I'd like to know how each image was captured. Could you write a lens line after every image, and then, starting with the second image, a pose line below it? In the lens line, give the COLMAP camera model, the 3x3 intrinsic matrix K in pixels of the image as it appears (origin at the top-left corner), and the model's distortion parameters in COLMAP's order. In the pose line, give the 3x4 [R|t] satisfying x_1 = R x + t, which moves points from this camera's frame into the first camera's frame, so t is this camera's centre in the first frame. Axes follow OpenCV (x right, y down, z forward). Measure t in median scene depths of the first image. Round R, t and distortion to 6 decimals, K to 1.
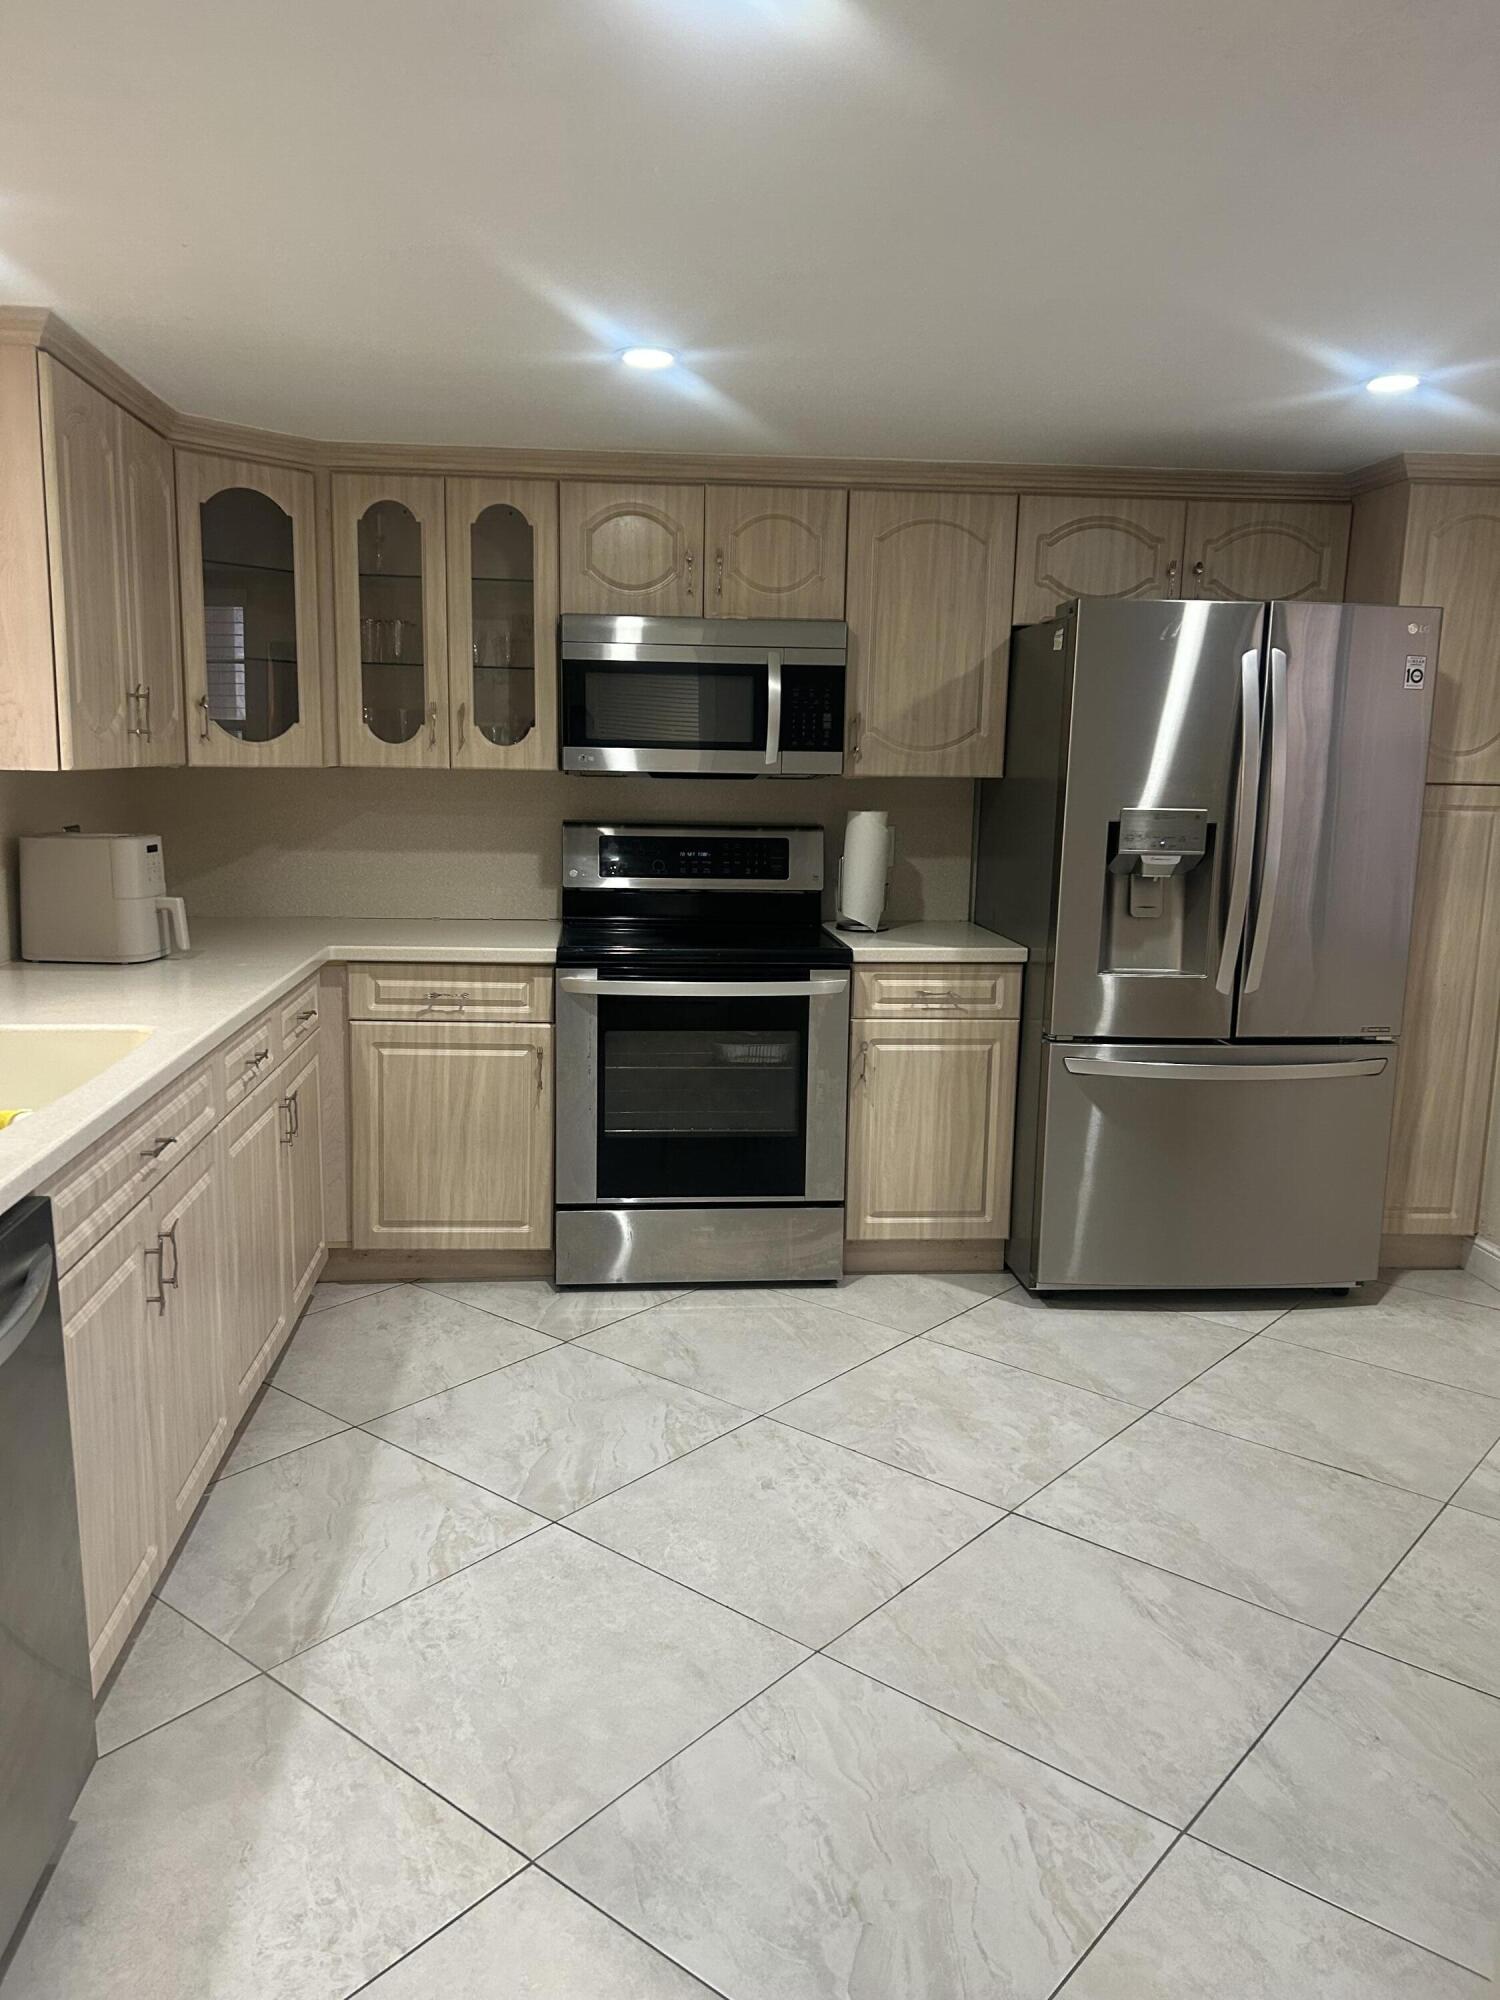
lens RADIAL K [[1505.7, 0, 752.8], [0, 1505.7, 1001.3], [0, 0, 1]] dist [0.040776, -0.045590]
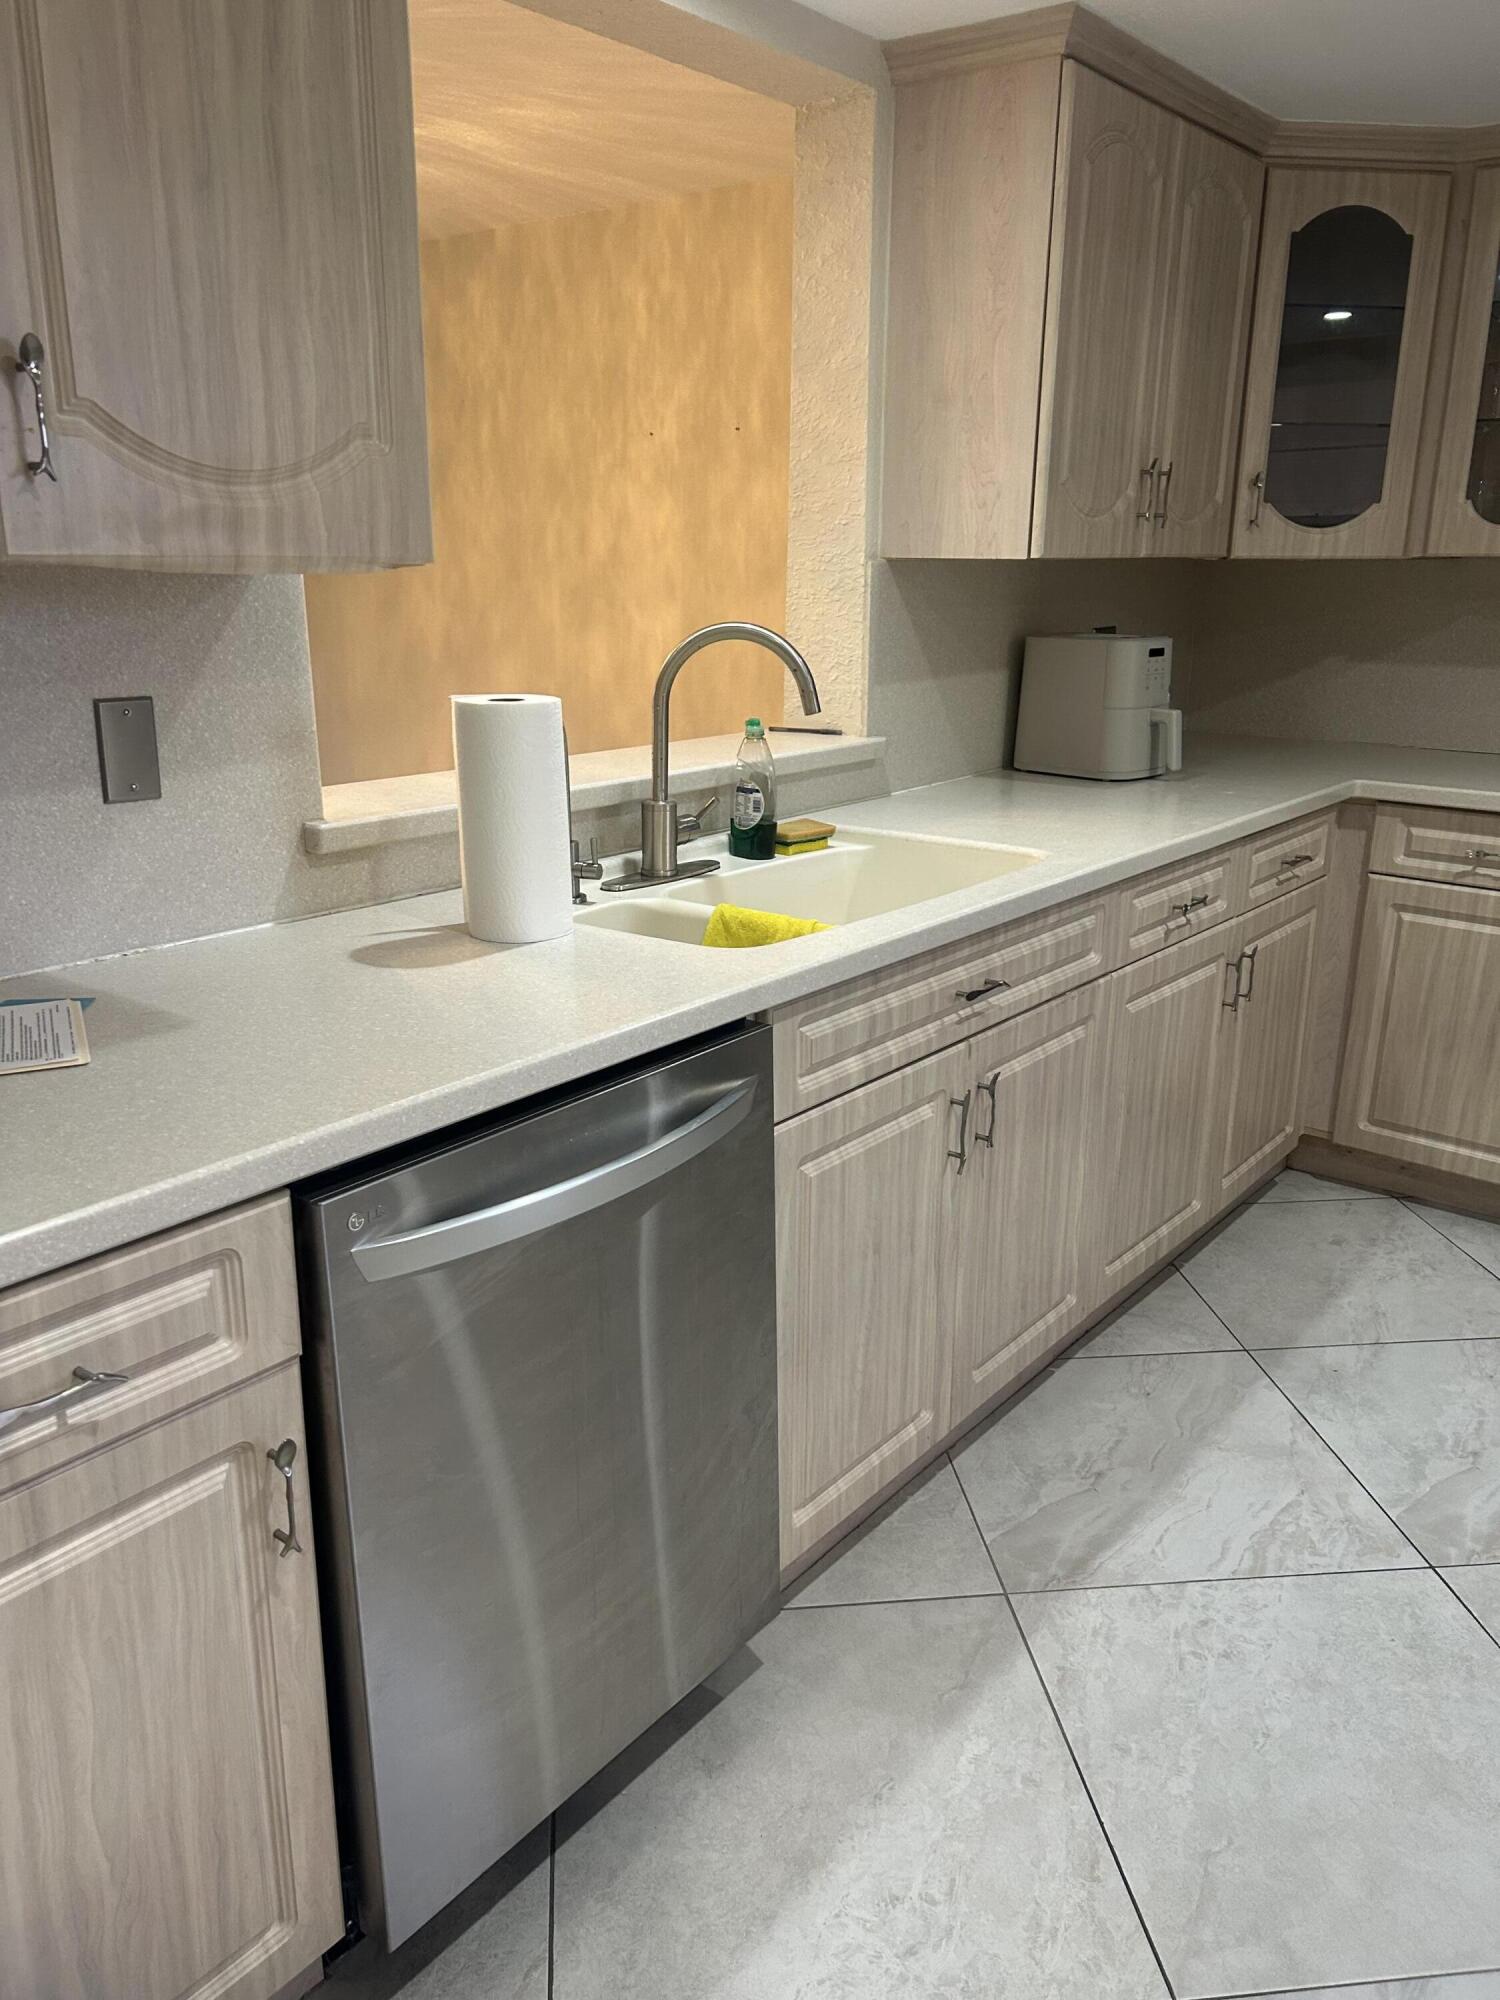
lens RADIAL K [[1505.7, 0, 752.8], [0, 1505.7, 1001.3], [0, 0, 1]] dist [0.040776, -0.045590]
pose [[0.710775, 0.184255, -0.678858, 0.077390], [-0.105097, 0.982068, 0.156513, -0.014273], [0.695524, -0.039900, 0.717395, 0.196454]]
